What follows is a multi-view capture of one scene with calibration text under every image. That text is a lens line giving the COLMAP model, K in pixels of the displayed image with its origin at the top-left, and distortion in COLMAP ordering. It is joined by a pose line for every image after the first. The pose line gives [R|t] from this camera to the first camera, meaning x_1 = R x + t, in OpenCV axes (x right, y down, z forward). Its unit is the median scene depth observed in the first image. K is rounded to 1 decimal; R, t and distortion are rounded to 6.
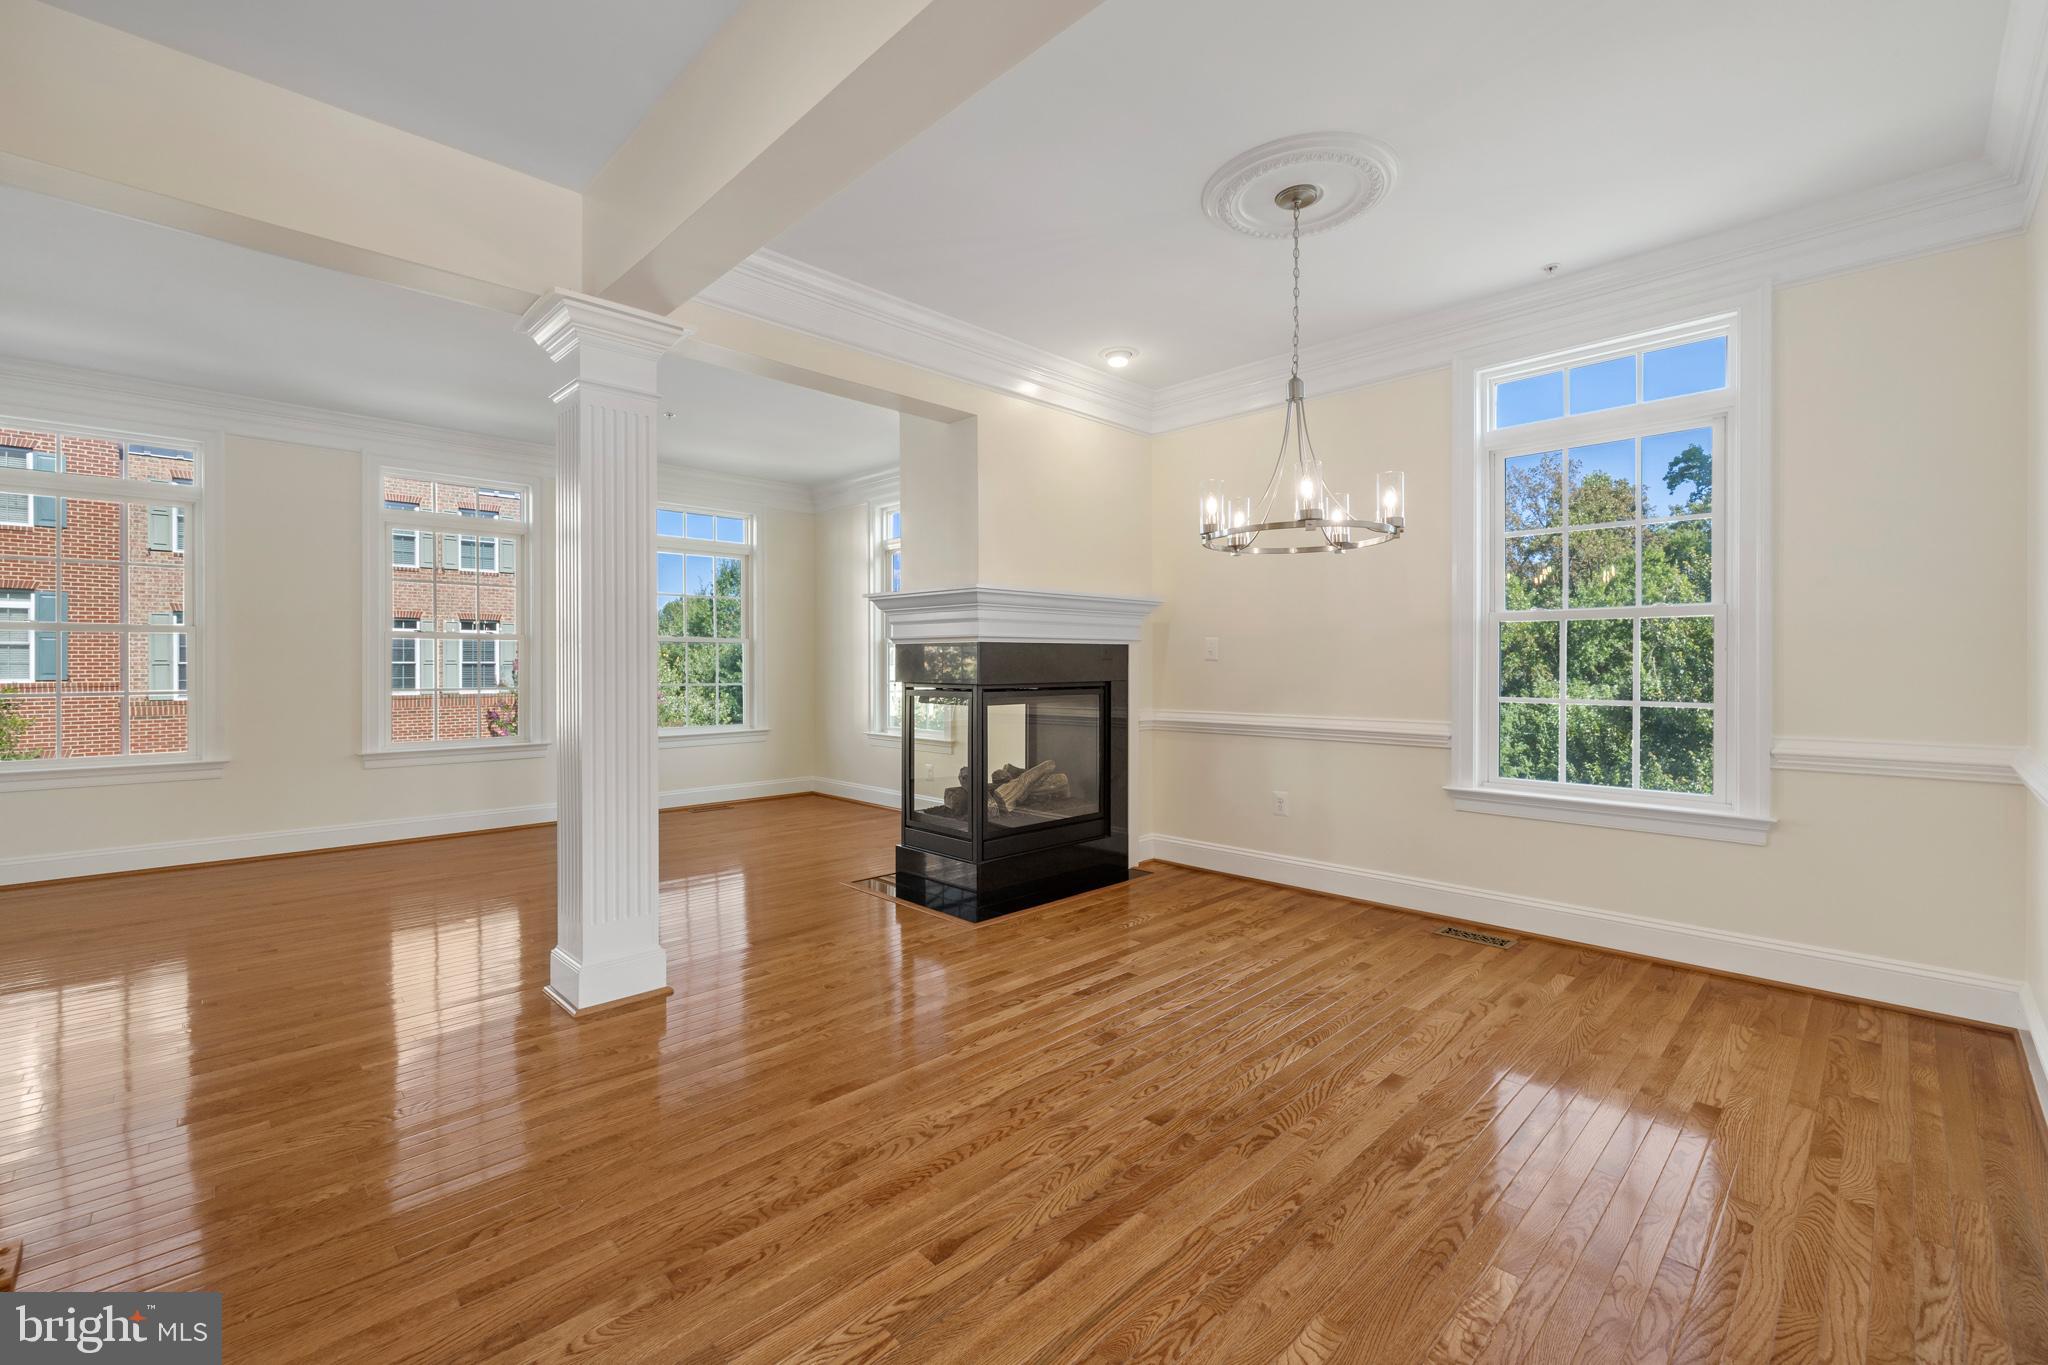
lens RADIAL K [[863.4, 0, 1023.0], [0, 863.4, 675.0], [0, 0, 1]] dist [0.002717, -0.000052]
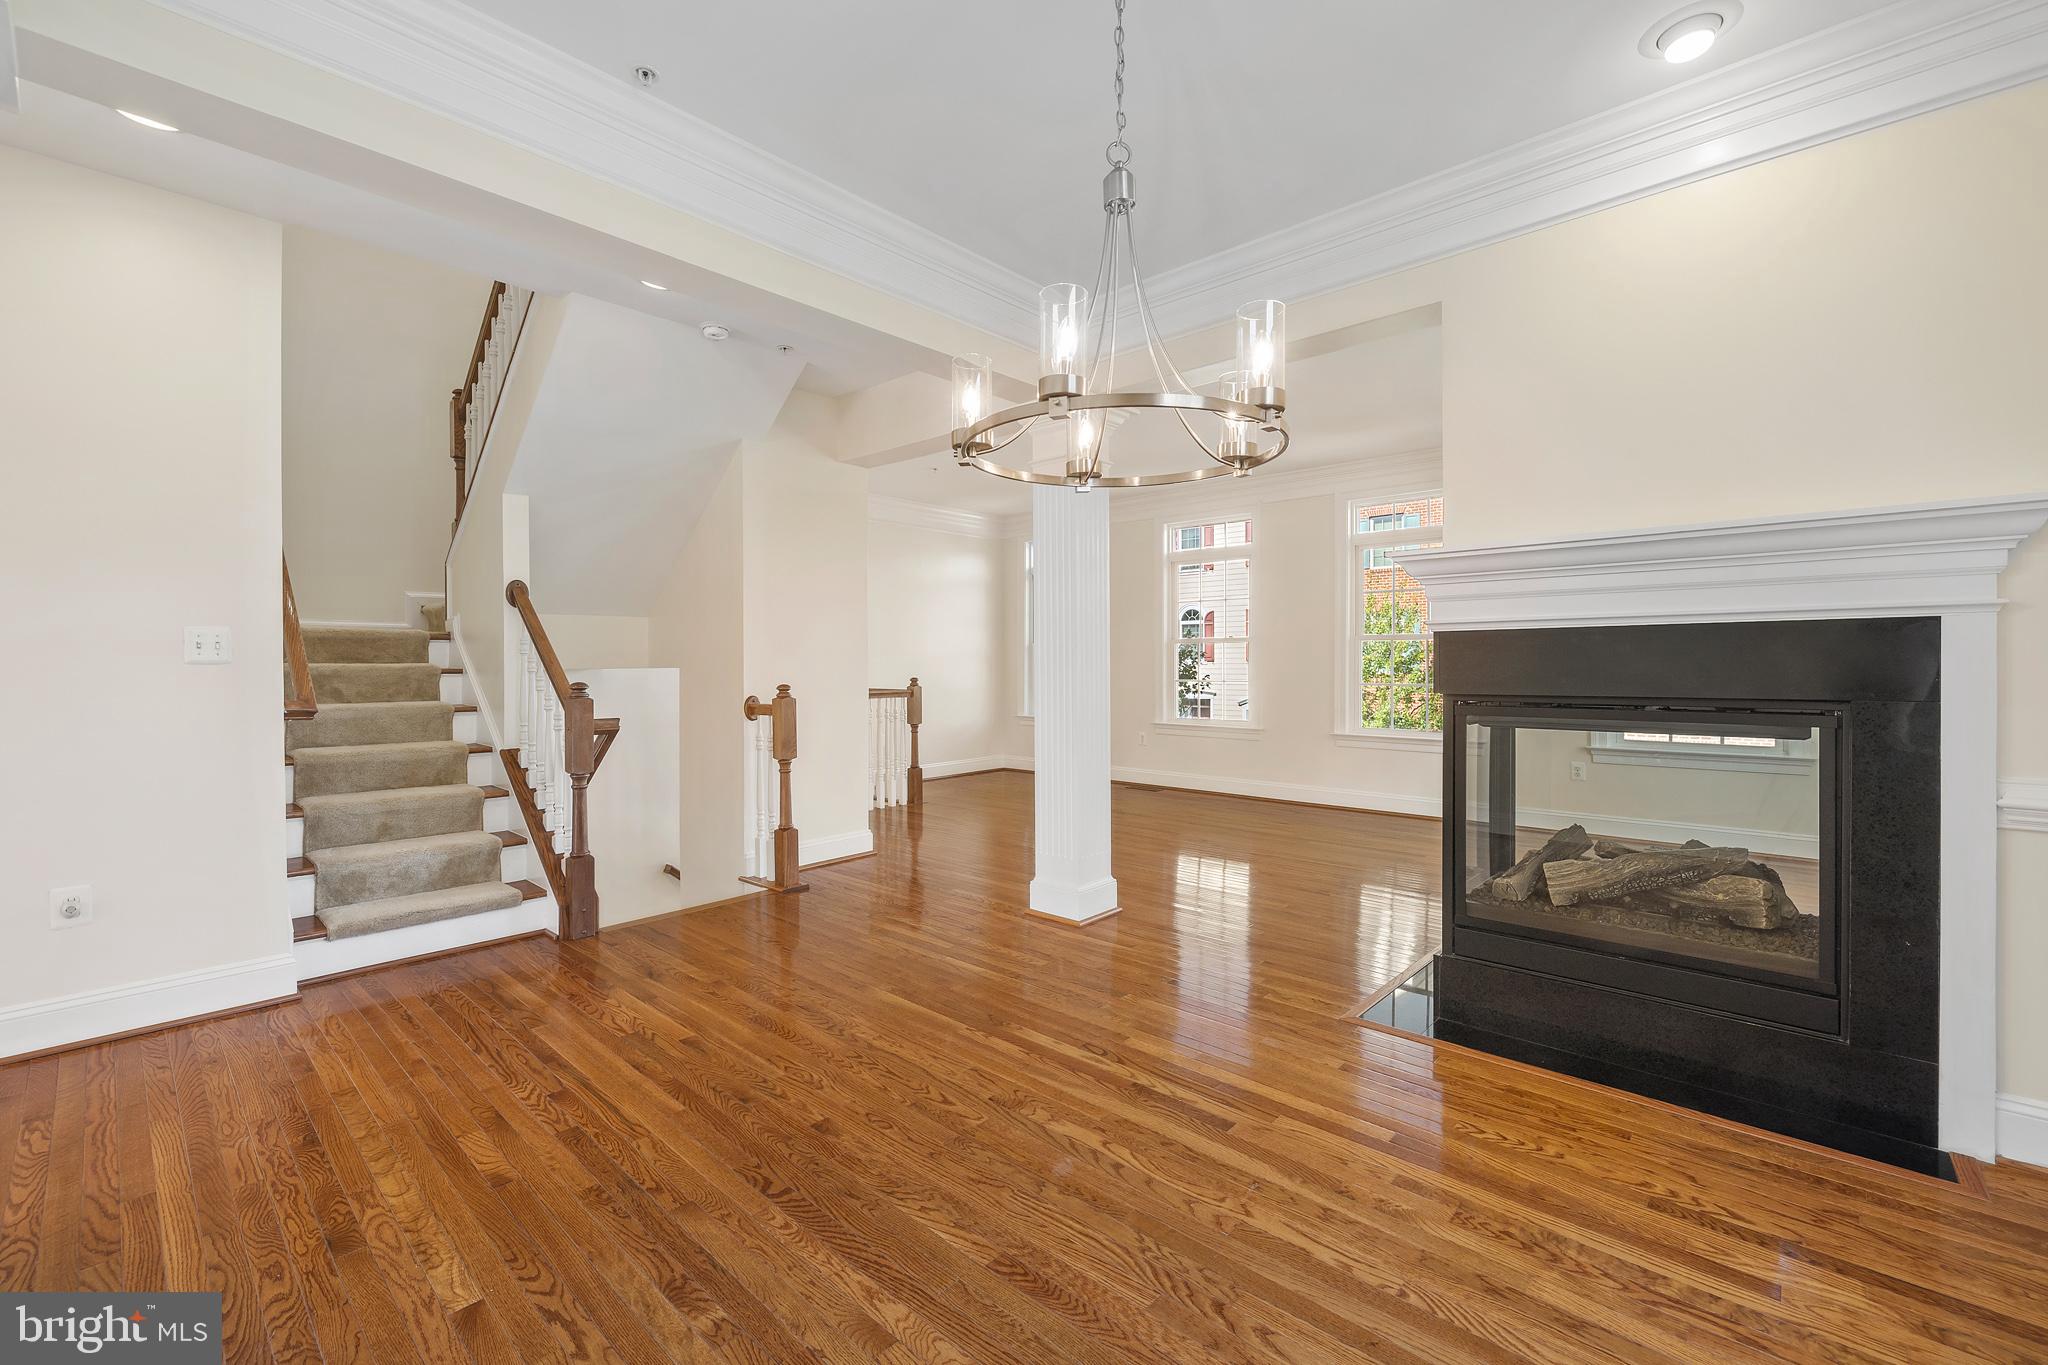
lens RADIAL K [[863.4, 0, 1020.7], [0, 863.4, 671.9], [0, 0, 1]] dist [0.002717, -0.000052]
pose [[0.040327, 0.009647, -0.999140, 0.919654], [-0.004437, 0.999945, 0.009475, -0.016549], [0.999177, 0.004051, 0.040367, 0.940327]]
